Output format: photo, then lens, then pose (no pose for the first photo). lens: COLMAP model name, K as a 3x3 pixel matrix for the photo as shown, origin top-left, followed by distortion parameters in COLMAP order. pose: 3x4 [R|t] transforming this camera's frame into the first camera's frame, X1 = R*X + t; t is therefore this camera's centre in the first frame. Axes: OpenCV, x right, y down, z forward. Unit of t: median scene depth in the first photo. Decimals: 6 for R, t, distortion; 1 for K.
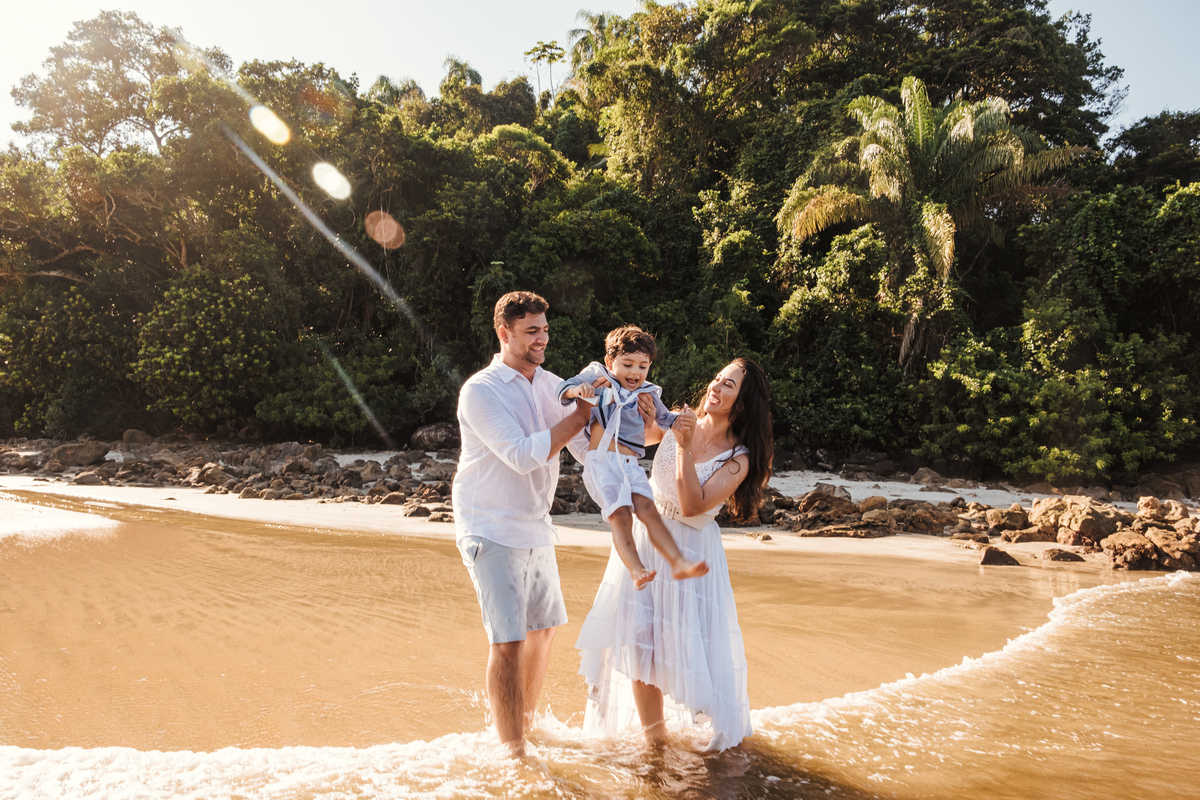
lens RADIAL K [[814.5, 0, 595.2], [0, 814.5, 414.0], [0, 0, 1]] dist [0.007065, -0.002718]
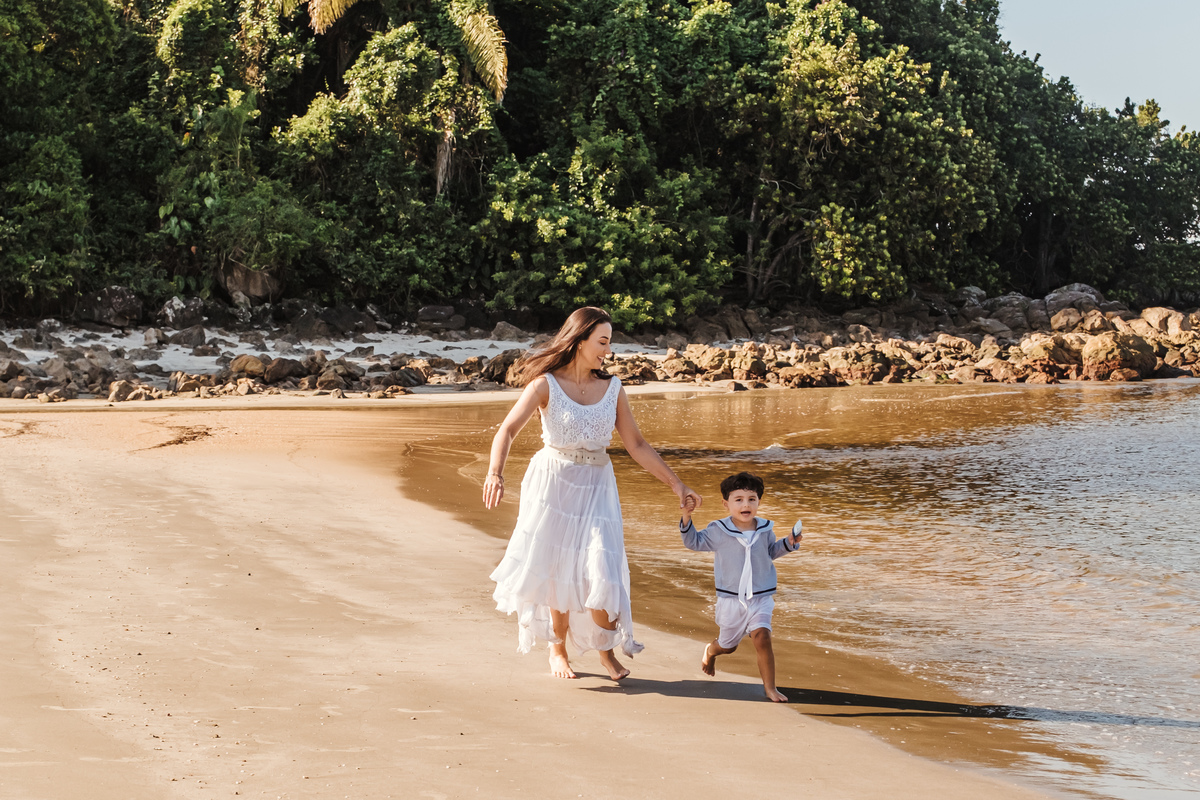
lens RADIAL K [[1256.1, 0, 601.9], [0, 1256.1, 397.3], [0, 0, 1]] dist [-0.003613, 0.000000]
pose [[0.835825, -0.080450, 0.543069, -0.220089], [0.010170, 0.991304, 0.131198, -0.026942], [-0.548901, -0.104136, 0.829375, -0.184145]]
